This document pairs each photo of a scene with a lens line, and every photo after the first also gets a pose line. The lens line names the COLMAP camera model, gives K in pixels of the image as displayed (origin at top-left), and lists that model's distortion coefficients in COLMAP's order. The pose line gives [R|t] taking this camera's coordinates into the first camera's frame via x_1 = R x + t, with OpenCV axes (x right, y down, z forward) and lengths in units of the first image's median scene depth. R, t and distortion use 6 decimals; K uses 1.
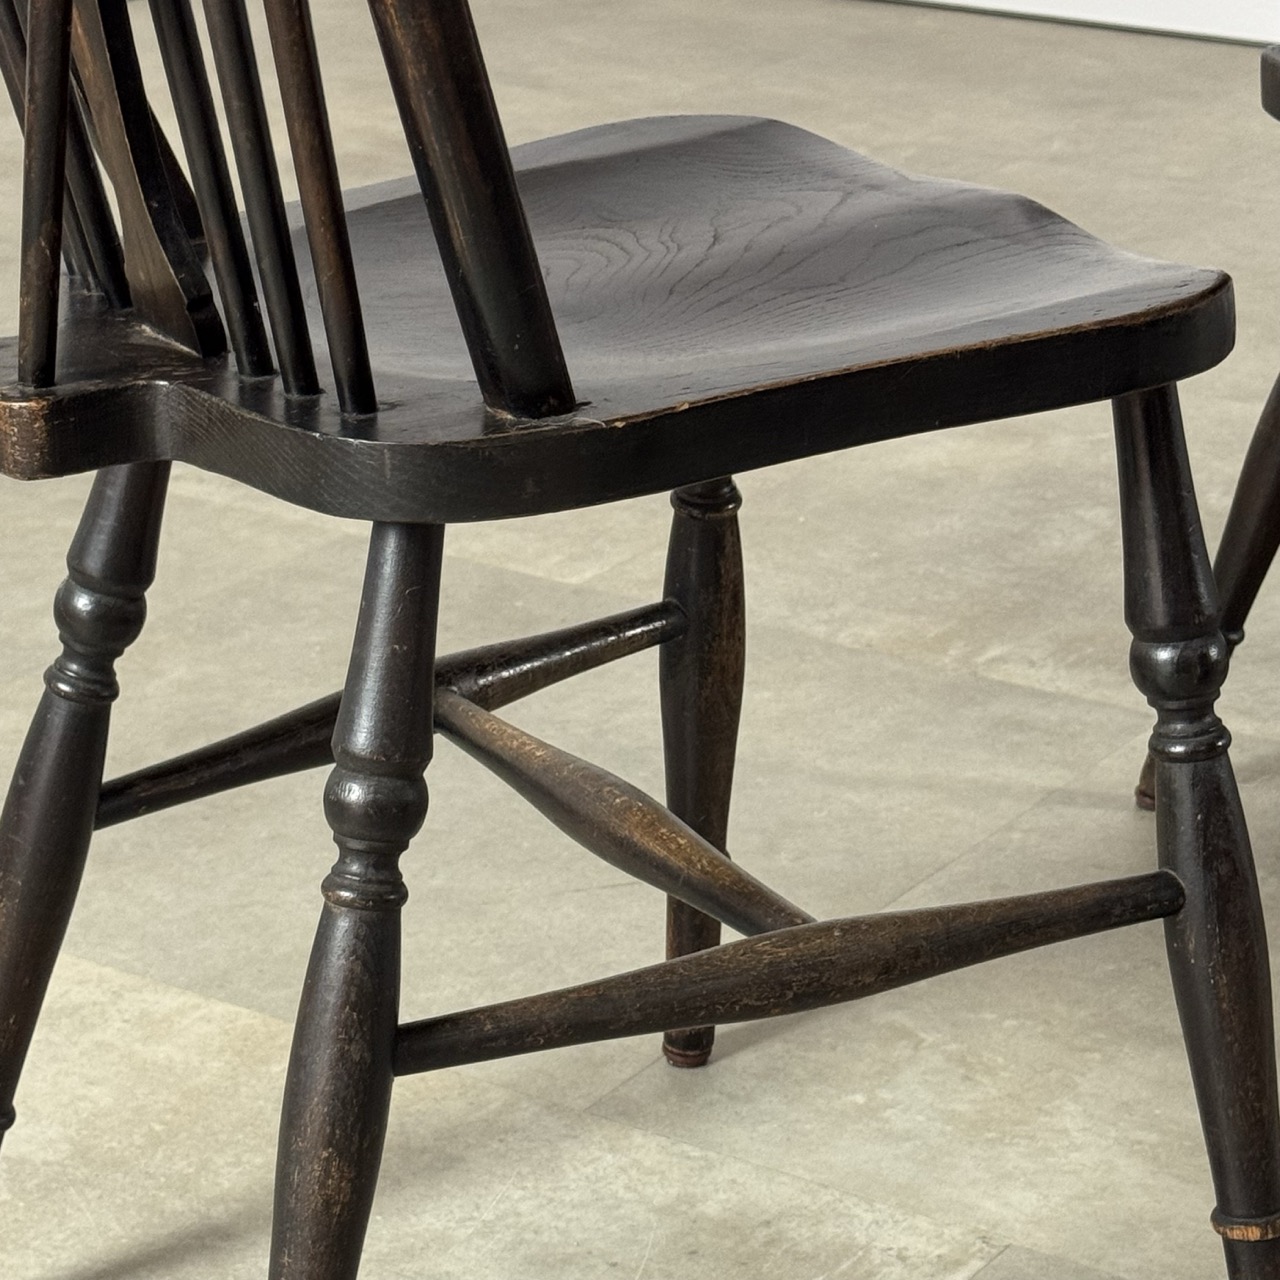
lens RADIAL K [[3798.4, 0, 641.5], [0, 3798.4, 640.0], [0, 0, 1]] dist [0.132976, 0.000000]
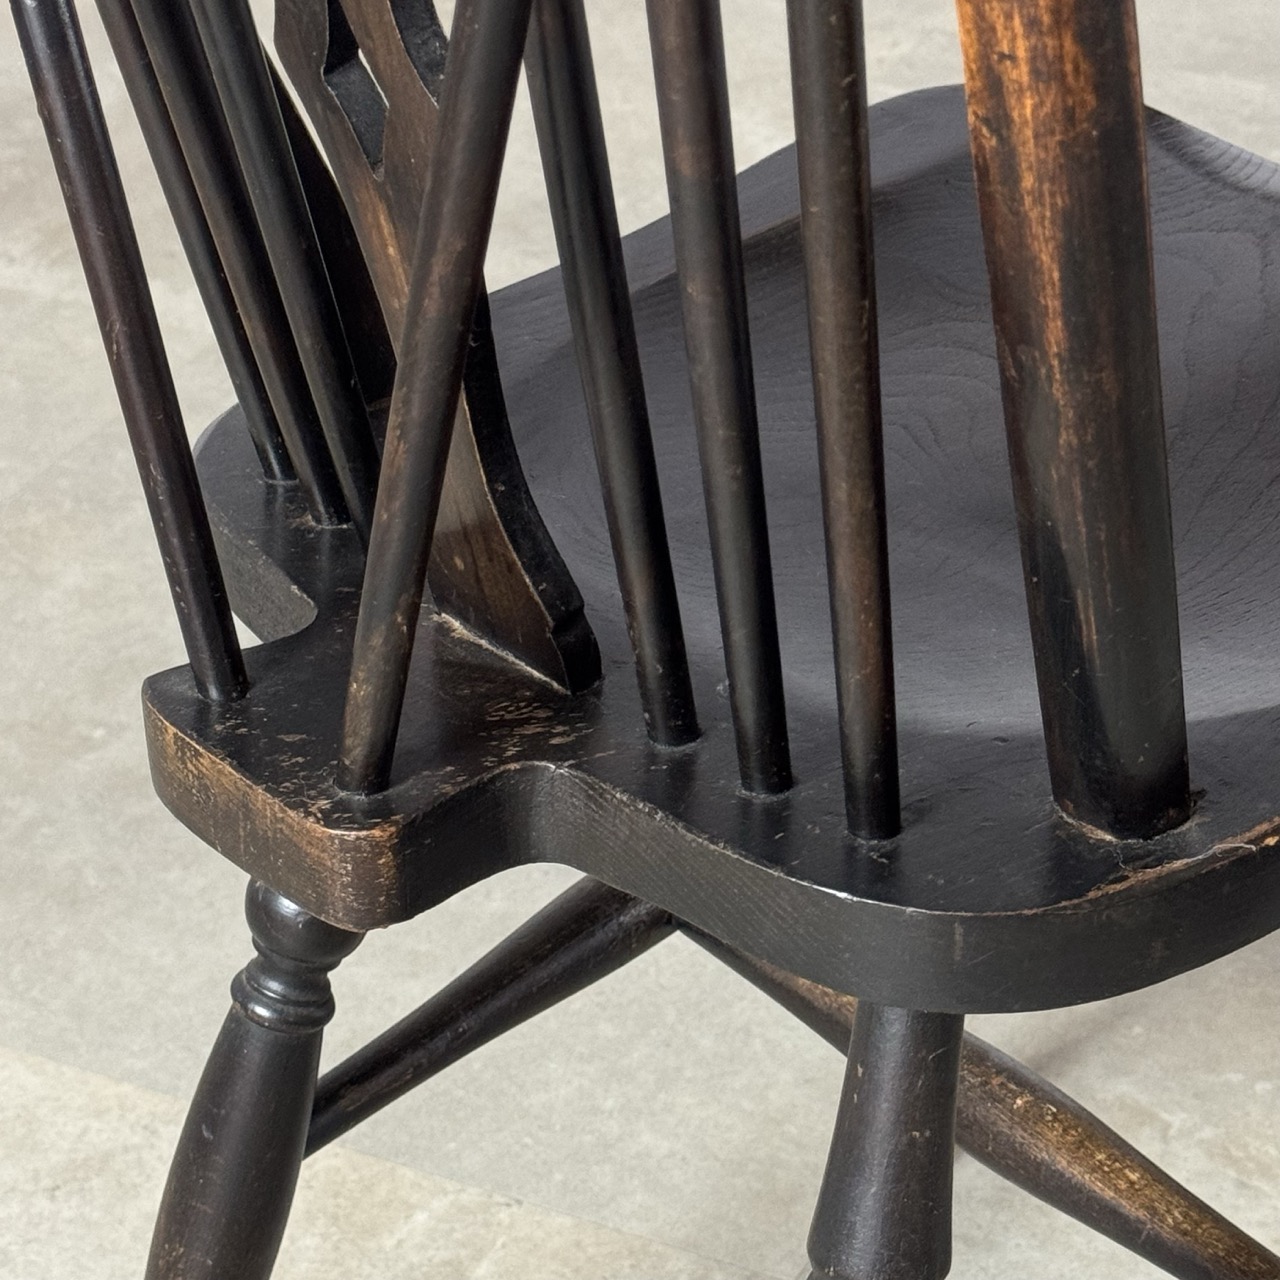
lens RADIAL K [[3798.4, 0, 640.5], [0, 3798.4, 638.9], [0, 0, 1]] dist [0.132976, 0.000000]
pose [[0.988590, -0.068533, 0.134136, -0.177488], [0.043529, 0.982489, 0.181164, -0.189719], [-0.144202, -0.173258, 0.974262, 0.304742]]
